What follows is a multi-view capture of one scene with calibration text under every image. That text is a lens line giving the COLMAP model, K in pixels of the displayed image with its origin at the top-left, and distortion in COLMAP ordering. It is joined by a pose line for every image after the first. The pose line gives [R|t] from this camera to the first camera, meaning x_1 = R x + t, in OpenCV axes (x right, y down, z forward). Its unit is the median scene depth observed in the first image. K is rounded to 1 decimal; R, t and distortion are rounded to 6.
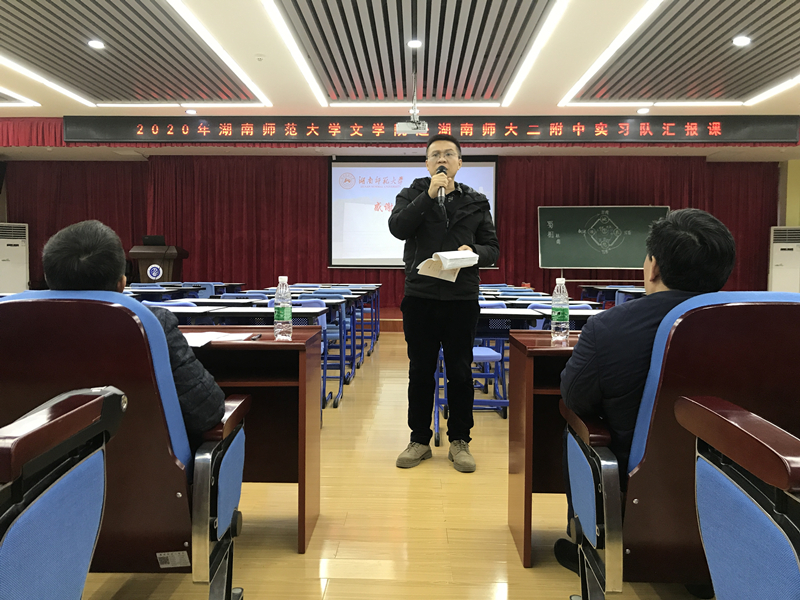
lens RADIAL K [[660.9, 0, 400.0], [0, 660.9, 300.0], [0, 0, 1]] dist [-0.007785, 0.297309]
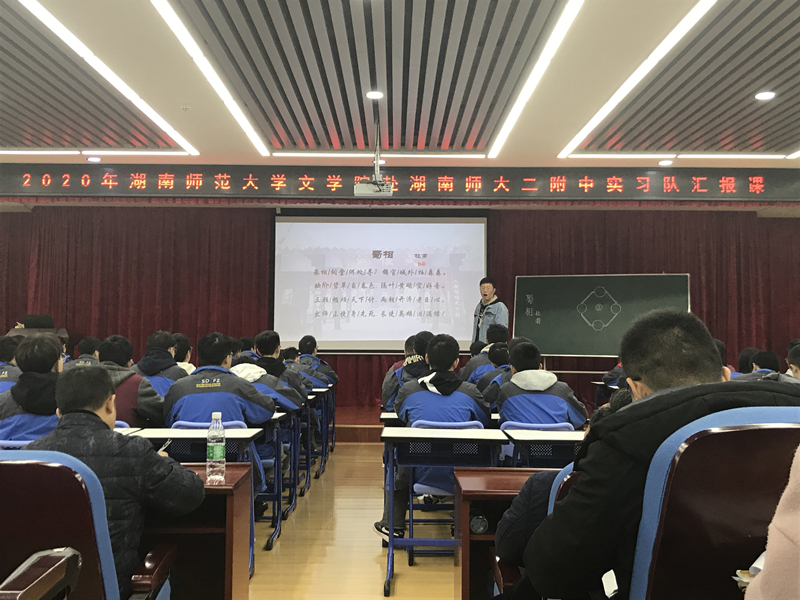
lens RADIAL K [[931.6, 0, 385.6], [0, 931.6, 301.1], [0, 0, 1]] dist [0.128726, -0.023751]
pose [[0.999902, -0.001577, 0.013930, 0.013497], [0.002755, 0.996381, -0.084951, -0.023188], [-0.013746, 0.084981, 0.996288, -0.102780]]
